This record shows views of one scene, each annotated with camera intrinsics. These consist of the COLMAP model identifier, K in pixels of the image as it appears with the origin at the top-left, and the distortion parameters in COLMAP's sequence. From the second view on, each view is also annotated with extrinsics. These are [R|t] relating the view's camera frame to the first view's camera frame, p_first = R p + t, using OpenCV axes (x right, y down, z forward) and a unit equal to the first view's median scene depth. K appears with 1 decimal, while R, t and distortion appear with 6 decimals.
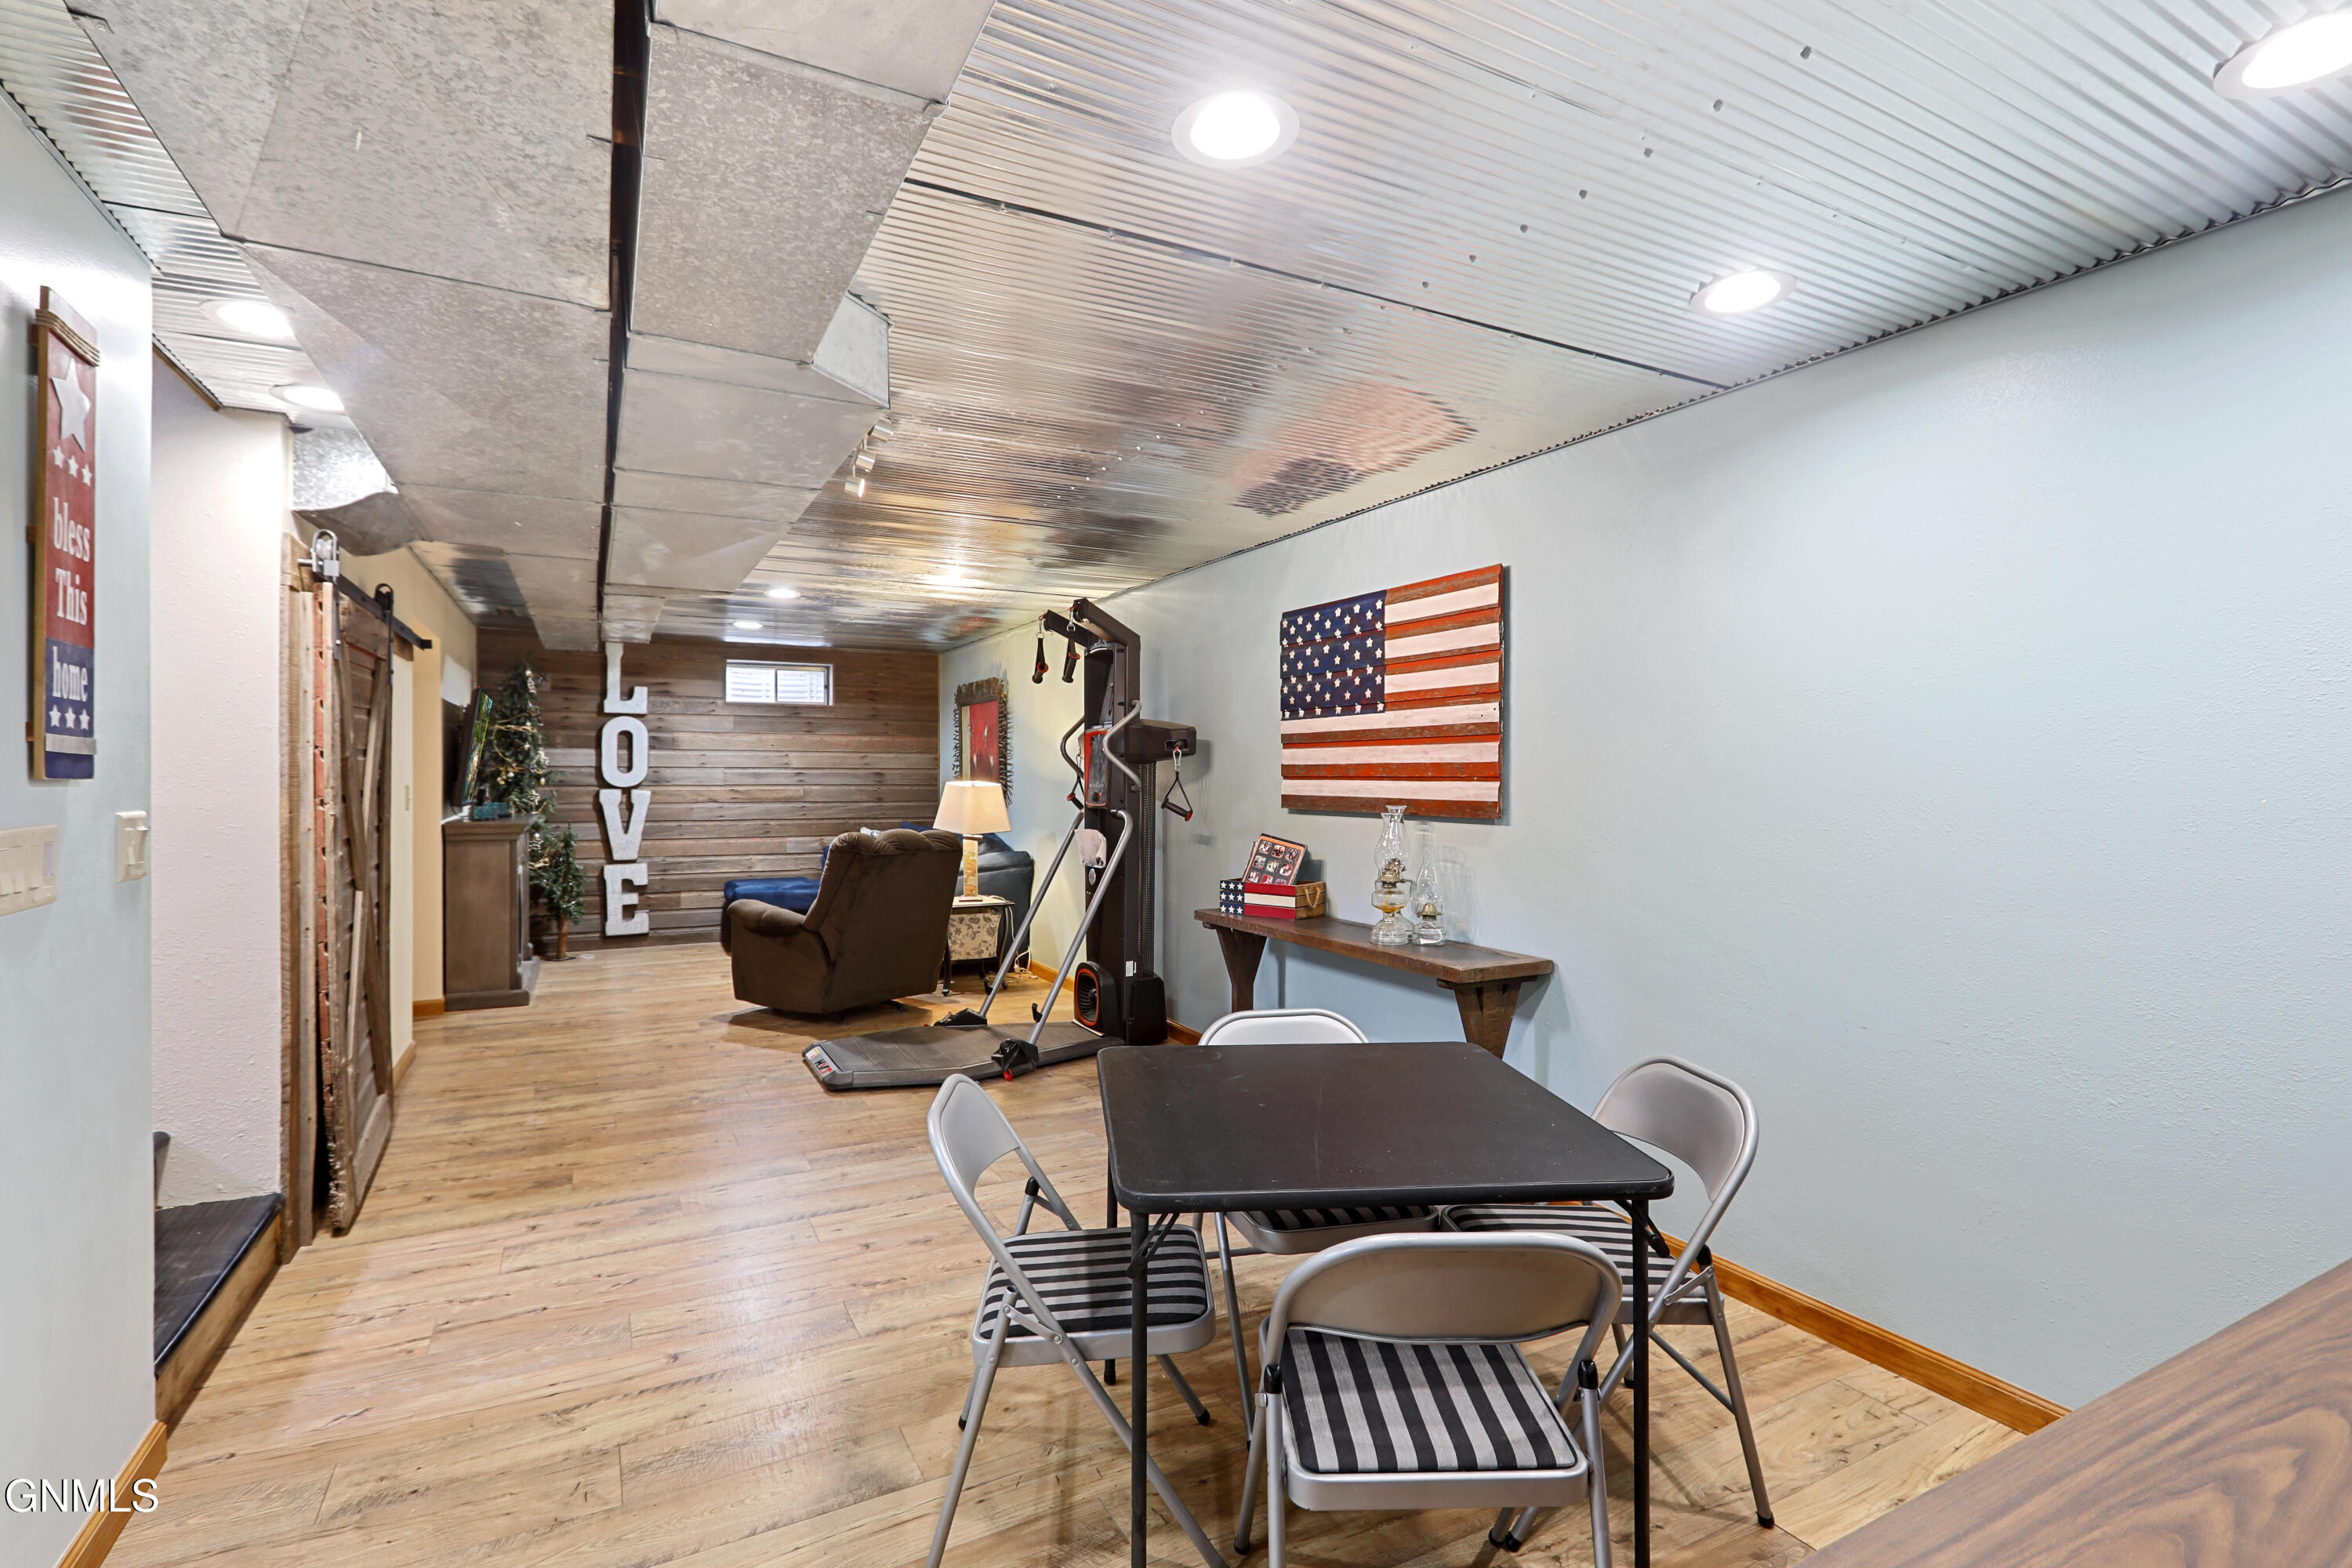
lens RADIAL K [[1105.5, 0, 1190.1], [0, 1105.5, 766.5], [0, 0, 1]] dist [-0.001969, 0.000535]
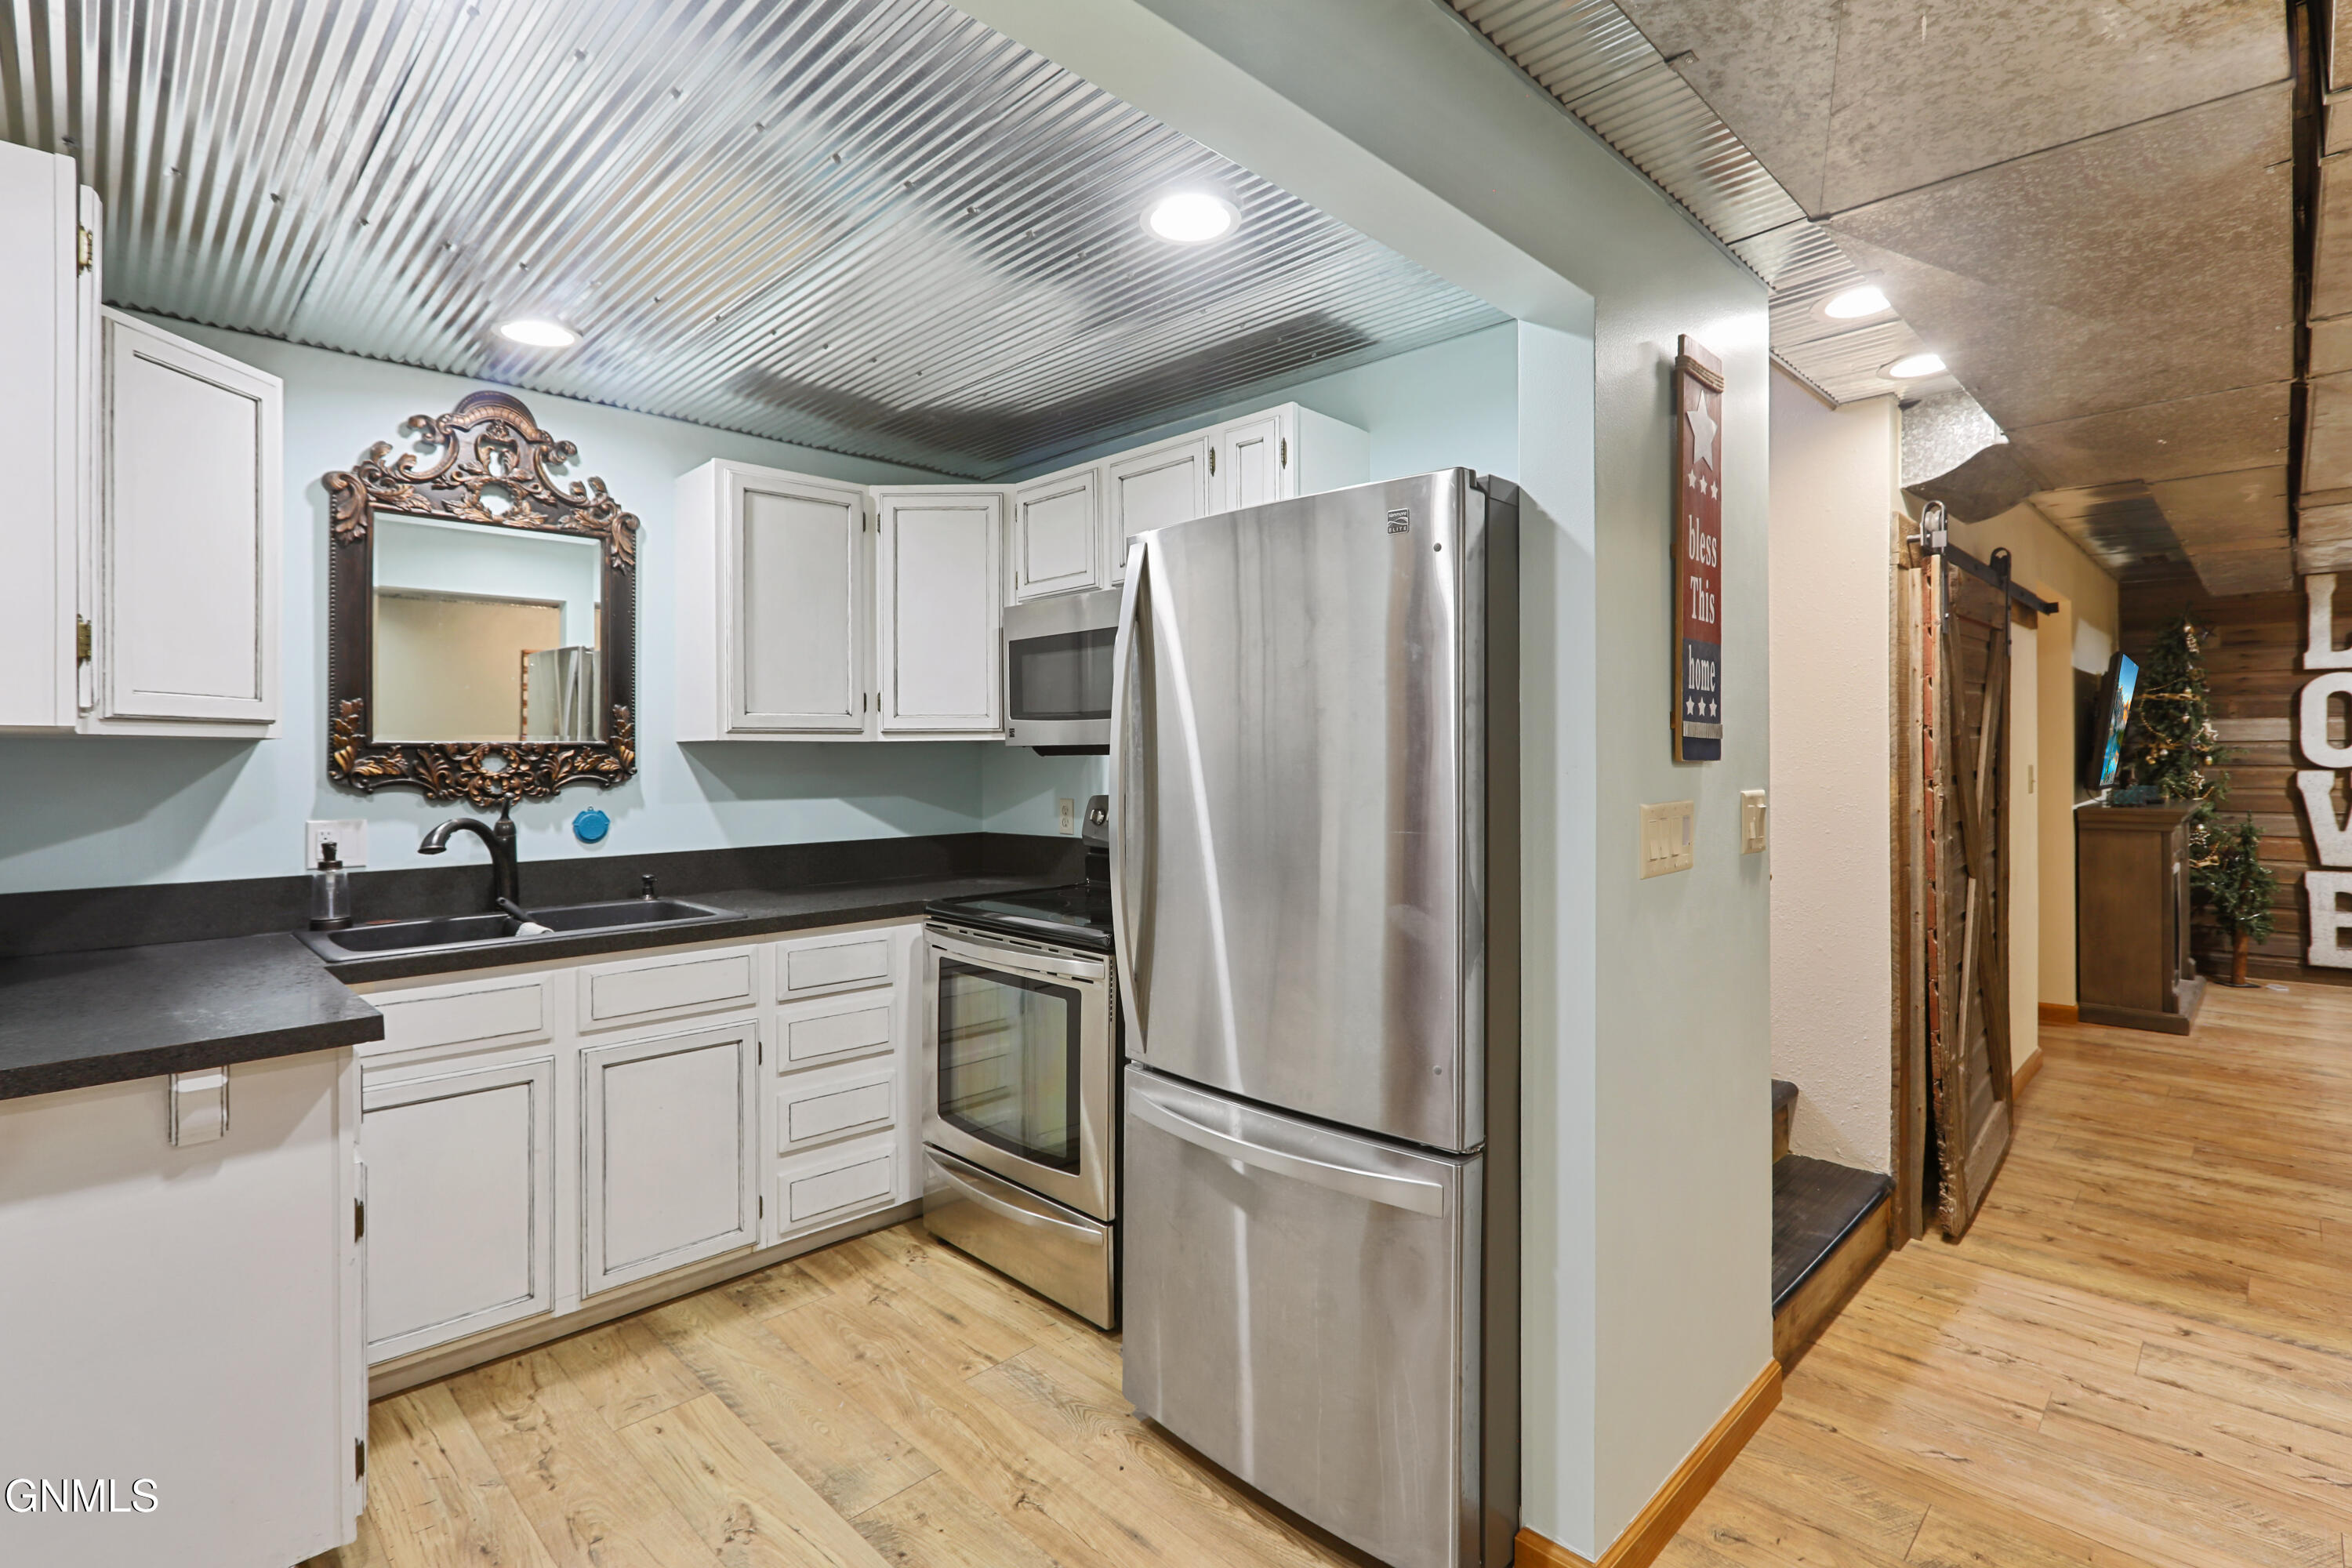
lens RADIAL K [[1105.5, 0, 1190.1], [0, 1105.5, 766.5], [0, 0, 1]] dist [-0.001969, 0.000535]
pose [[0.284963, 0.001733, -0.958537, -0.043841], [0.016256, 0.999846, 0.006640, 0.000777], [0.958401, -0.017475, 0.284891, 0.100332]]
